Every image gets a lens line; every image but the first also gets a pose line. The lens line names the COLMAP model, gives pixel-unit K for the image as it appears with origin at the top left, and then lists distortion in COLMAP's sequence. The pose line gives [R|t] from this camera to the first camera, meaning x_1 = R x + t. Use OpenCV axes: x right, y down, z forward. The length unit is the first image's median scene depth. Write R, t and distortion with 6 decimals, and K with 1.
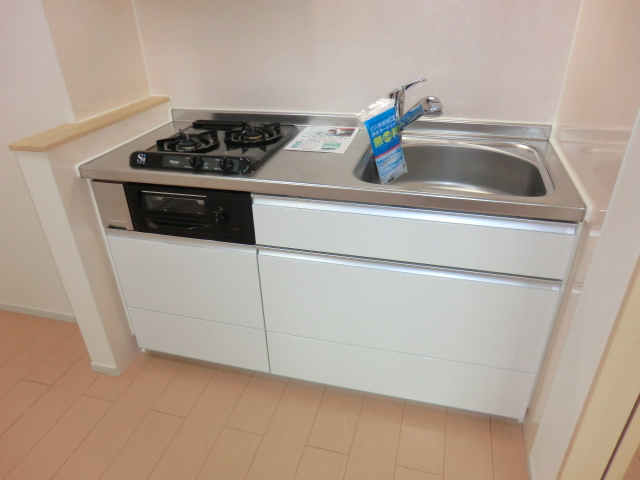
lens RADIAL K [[456.2, 0, 319.8], [0, 456.2, 239.3], [0, 0, 1]] dist [-0.031586, 0.008984]
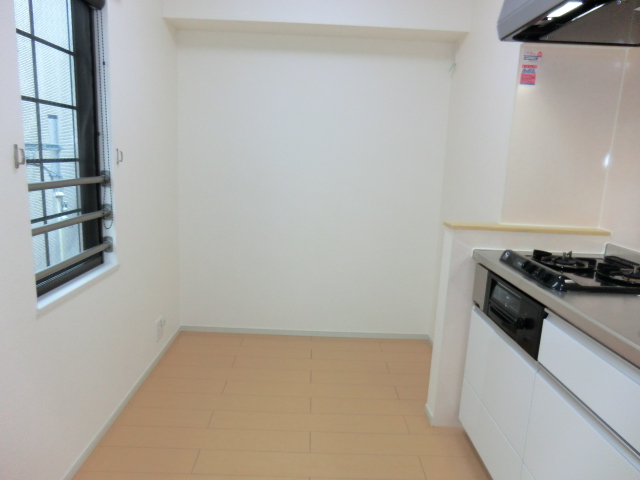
lens RADIAL K [[456.2, 0, 318.8], [0, 456.2, 239.6], [0, 0, 1]] dist [-0.031586, 0.008984]
pose [[0.267789, 0.222316, -0.937478, 0.538587], [-0.515596, 0.855033, 0.055486, -0.025458], [0.813910, 0.468501, 0.343594, 0.163560]]
